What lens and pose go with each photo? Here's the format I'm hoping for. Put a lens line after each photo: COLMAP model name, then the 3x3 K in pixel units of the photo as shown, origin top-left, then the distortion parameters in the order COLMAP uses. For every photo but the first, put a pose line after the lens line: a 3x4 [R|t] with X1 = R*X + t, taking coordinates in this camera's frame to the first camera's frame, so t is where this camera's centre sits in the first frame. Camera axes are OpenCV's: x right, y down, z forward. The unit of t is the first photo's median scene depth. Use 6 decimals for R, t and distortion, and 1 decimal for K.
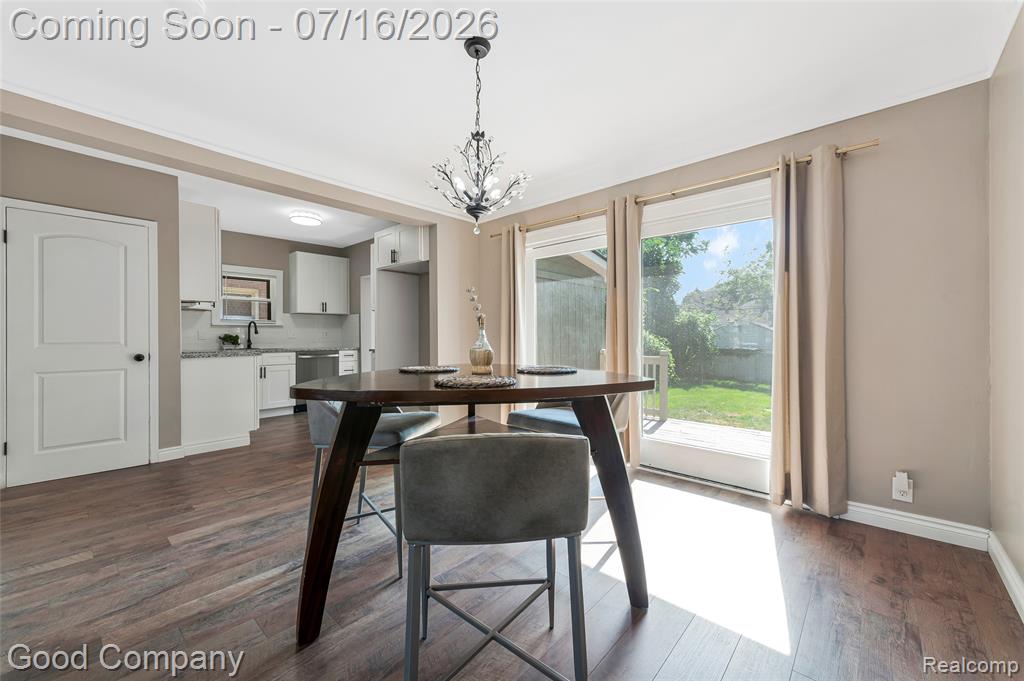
lens RADIAL K [[414.4, 0, 518.0], [0, 414.4, 335.4], [0, 0, 1]] dist [0.001881, -0.000548]
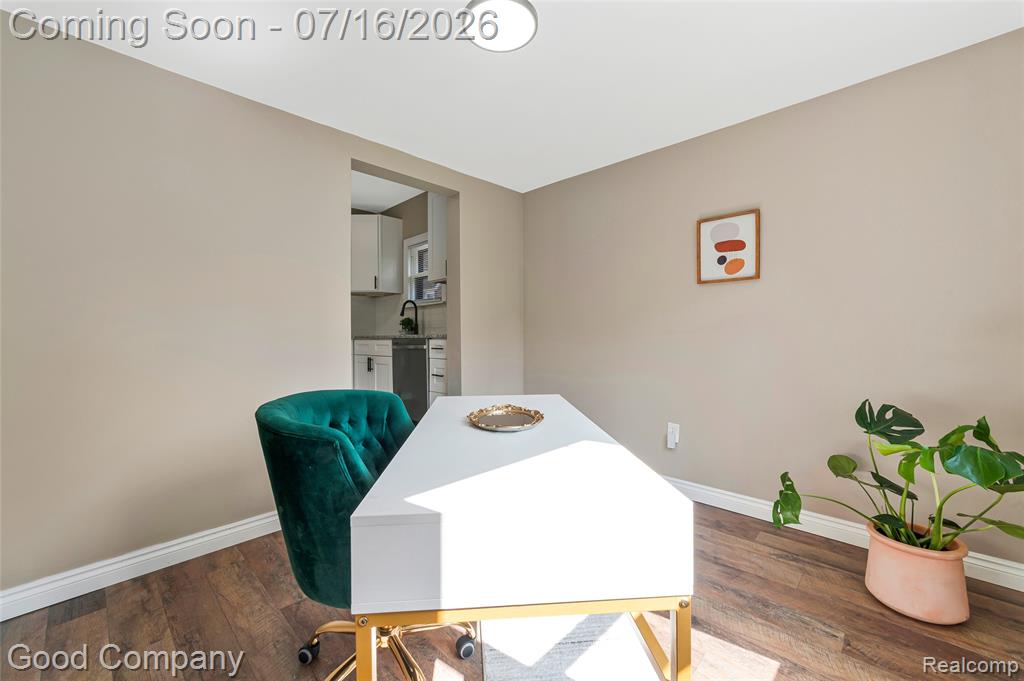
lens RADIAL K [[414.4, 0, 517.4], [0, 414.4, 337.8], [0, 0, 1]] dist [0.001881, -0.000548]
pose [[-0.054167, 0.017786, -0.998373, 0.158066], [0.019599, 0.999668, 0.016746, 0.029643], [0.998340, -0.018661, -0.054497, 1.256946]]
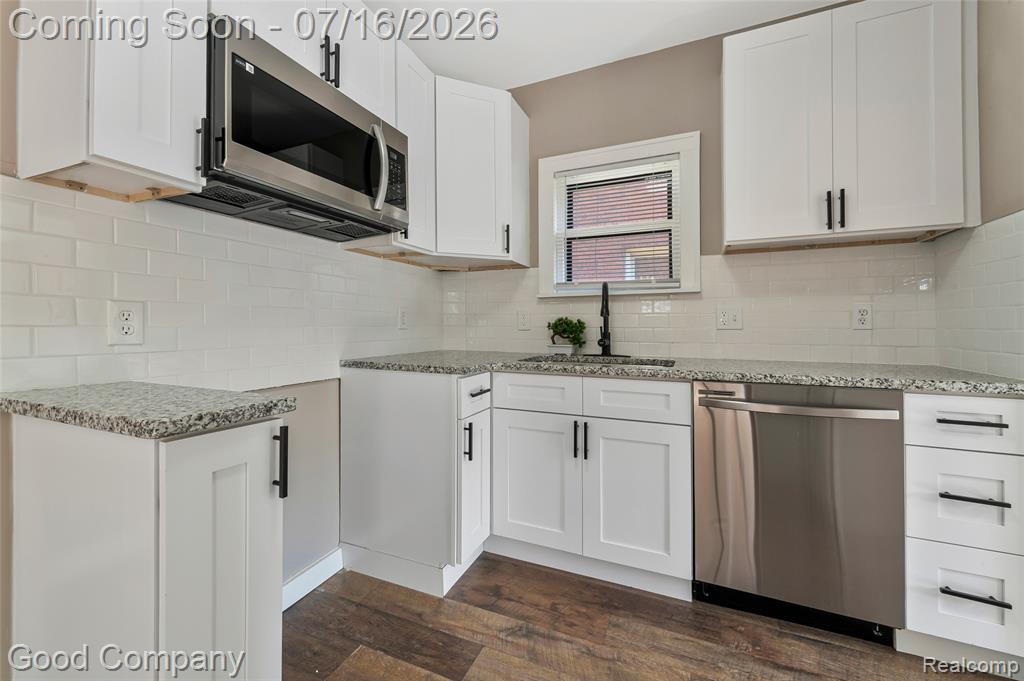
lens RADIAL K [[414.4, 0, 504.1], [0, 414.4, 319.9], [0, 0, 1]] dist [0.001881, -0.000548]
pose [[0.300926, -0.008137, -0.953613, -0.316551], [-0.002537, 0.999953, -0.009333, 0.002793], [0.953644, 0.005228, 0.300891, 0.805562]]
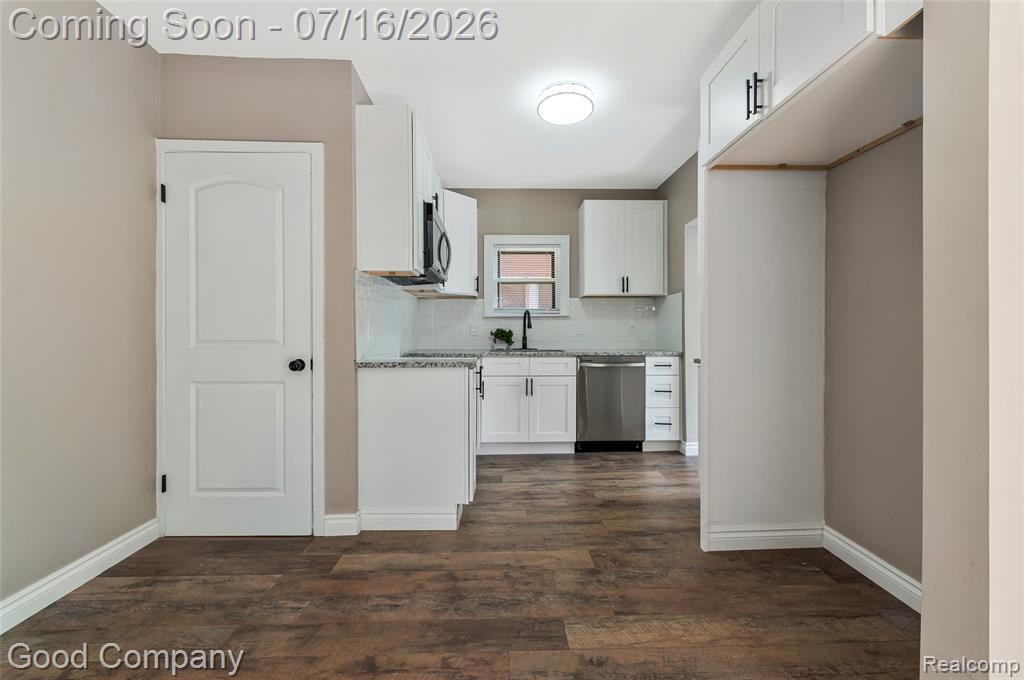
lens RADIAL K [[414.4, 0, 506.5], [0, 414.4, 339.2], [0, 0, 1]] dist [0.001881, -0.000548]
pose [[0.681165, 0.013718, -0.732001, -0.150616], [-0.000733, 0.999837, 0.018055, 0.002110], [0.732129, -0.011762, 0.681064, 0.498294]]
